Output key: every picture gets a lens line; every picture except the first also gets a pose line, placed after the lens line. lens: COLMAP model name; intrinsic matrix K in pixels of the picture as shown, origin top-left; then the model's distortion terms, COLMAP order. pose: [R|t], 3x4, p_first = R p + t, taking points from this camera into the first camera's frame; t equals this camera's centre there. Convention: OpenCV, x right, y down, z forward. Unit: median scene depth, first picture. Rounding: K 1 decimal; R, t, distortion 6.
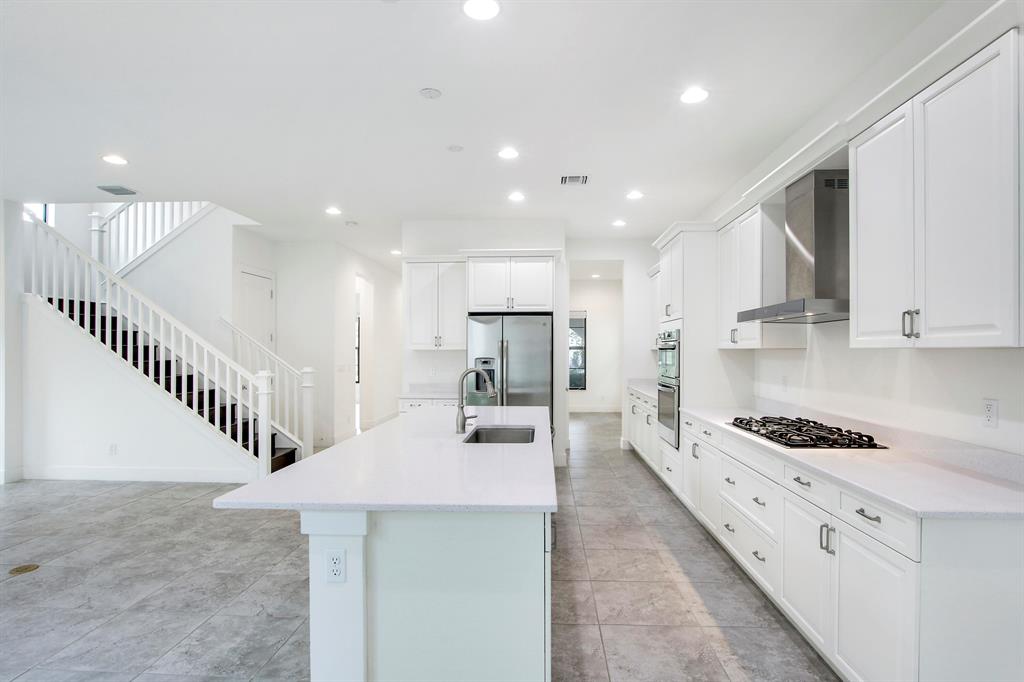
lens RADIAL K [[525.8, 0, 519.4], [0, 525.8, 343.9], [0, 0, 1]] dist [-0.017535, 0.001697]
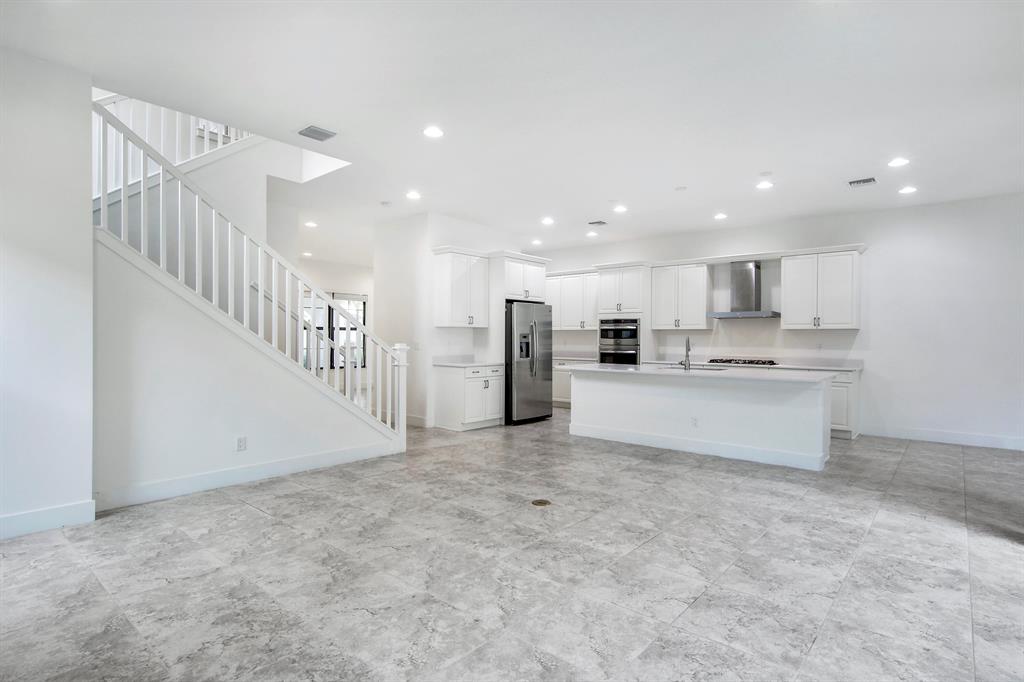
lens RADIAL K [[525.8, 0, 526.7], [0, 525.8, 339.0], [0, 0, 1]] dist [-0.017535, 0.001697]
pose [[0.596755, 0.004912, 0.802408, -1.413371], [-0.017412, 0.999825, 0.006829, 0.037793], [-0.802234, -0.018047, 0.596736, 0.227063]]
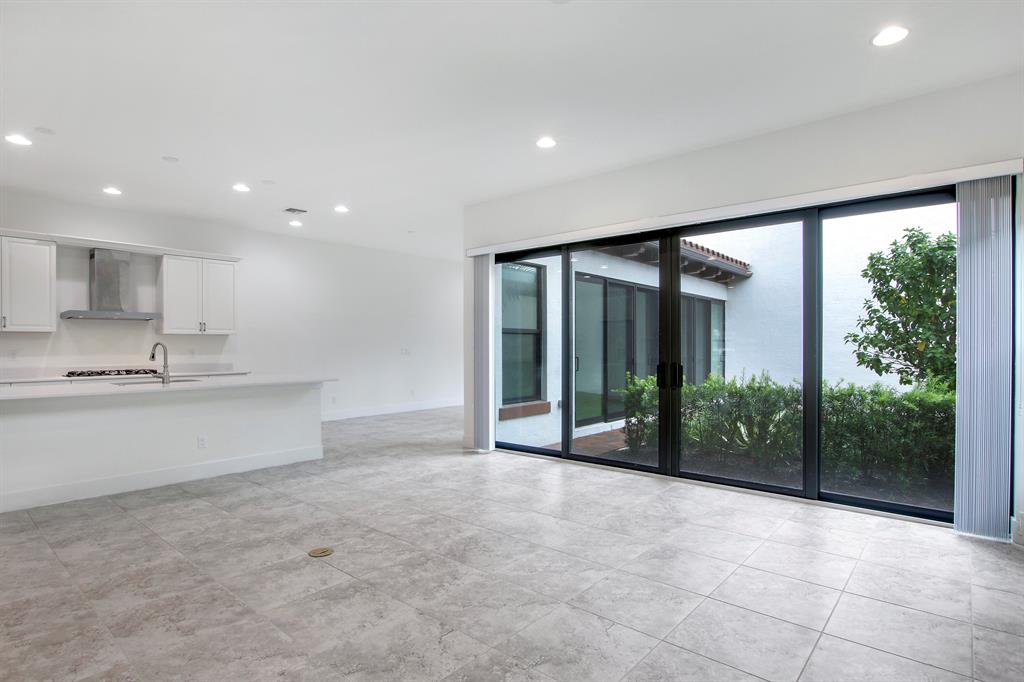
lens RADIAL K [[525.8, 0, 514.7], [0, 525.8, 346.8], [0, 0, 1]] dist [-0.017535, 0.001697]
pose [[-0.789400, -0.002263, 0.613875, -1.329543], [-0.006989, 0.999962, -0.005302, 0.042758], [-0.613839, -0.008476, -0.789386, 1.121333]]
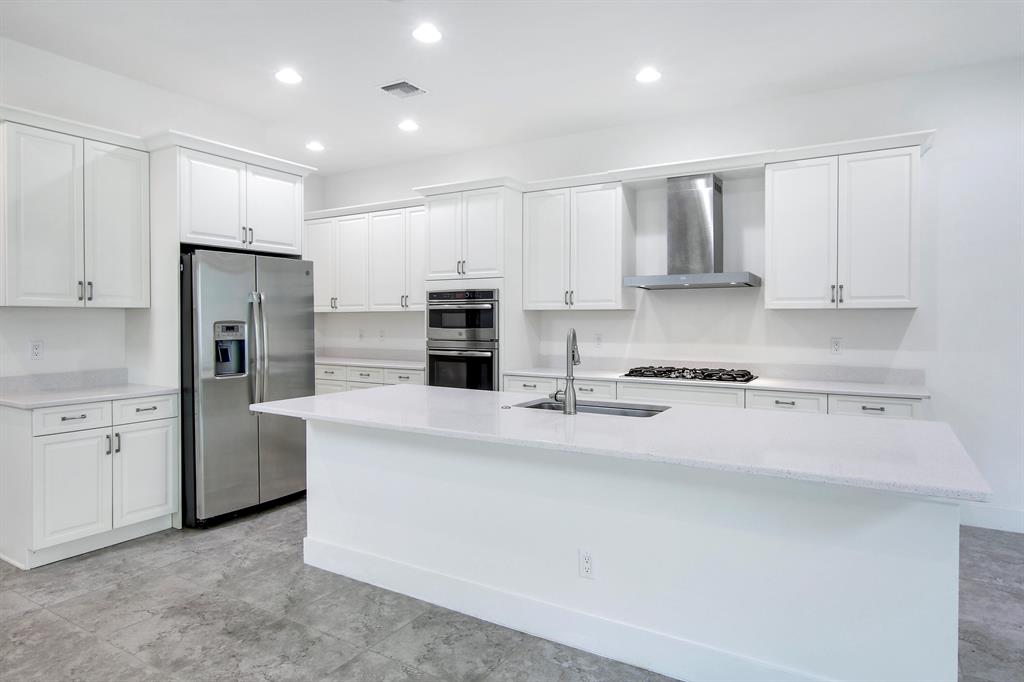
lens RADIAL K [[598.2, 0, 523.5], [0, 598.2, 327.1], [0, 0, 1]] dist [-0.006642, 0.005068]
pose [[0.467261, -0.012073, 0.884037, -0.636714], [-0.011407, 0.999741, 0.019683, 0.019078], [-0.884046, -0.019281, 0.467002, 0.461454]]
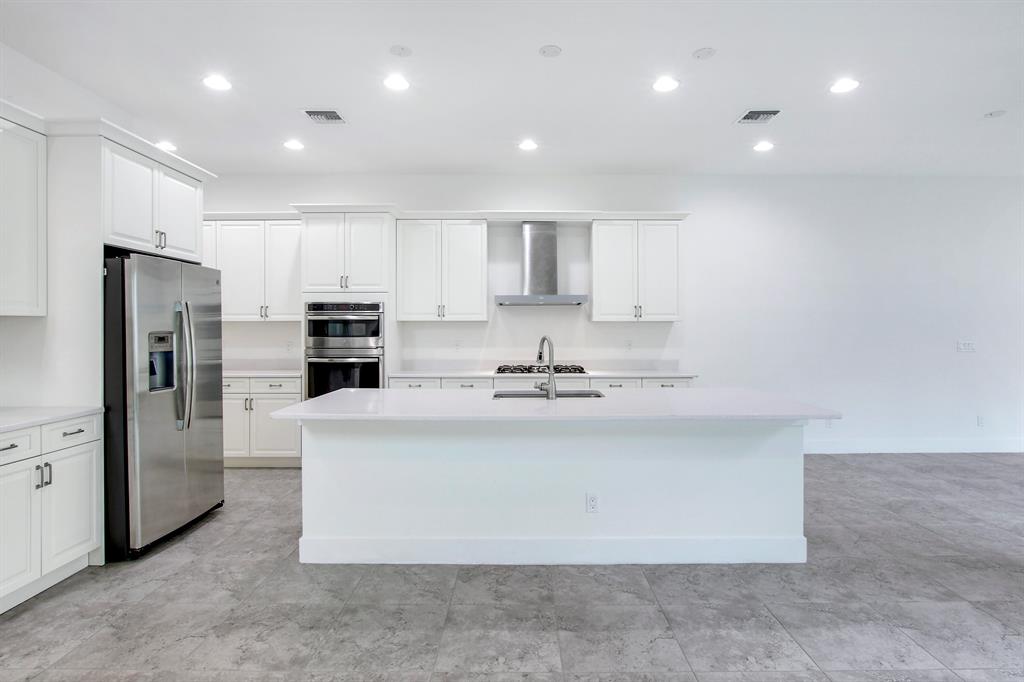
lens RADIAL K [[530.2, 0, 522.0], [0, 530.2, 326.5], [0, 0, 1]] dist [-0.022615, 0.005329]
pose [[-0.053901, 0.002459, 0.998543, -0.803241], [-0.012410, 0.999918, -0.003132, 0.021810], [-0.998469, -0.012561, -0.053866, 0.785400]]
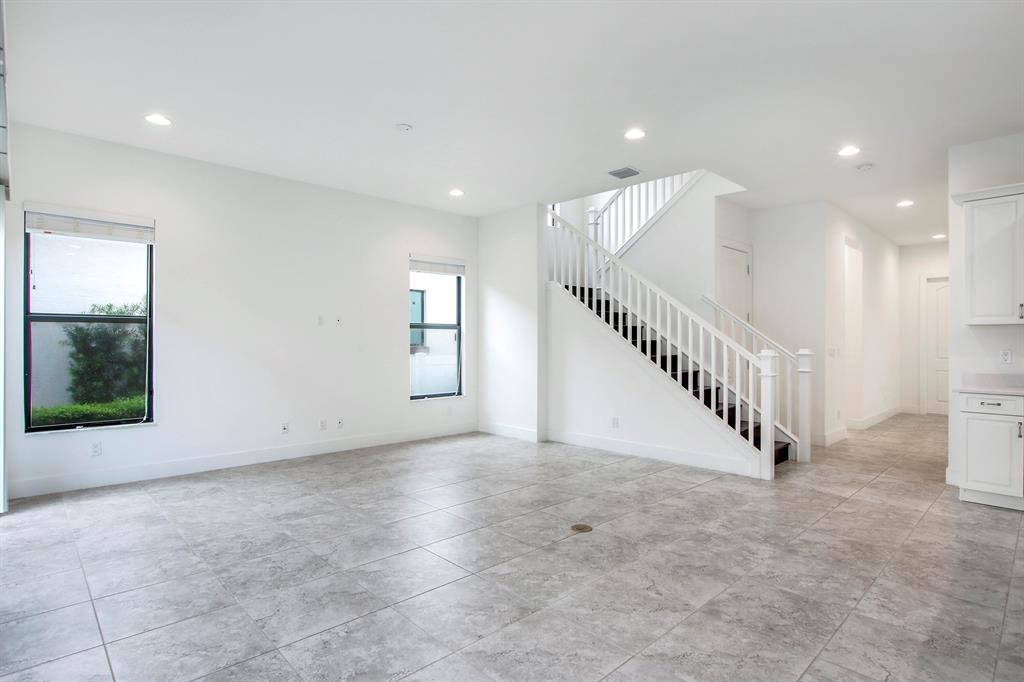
lens RADIAL K [[525.8, 0, 512.3], [0, 525.8, 341.4], [0, 0, 1]] dist [-0.017535, 0.001697]
pose [[0.725110, 0.000369, -0.688633, -0.236305], [0.005480, 0.999965, 0.006306, 0.034811], [0.688611, -0.008346, 0.725082, 0.095553]]
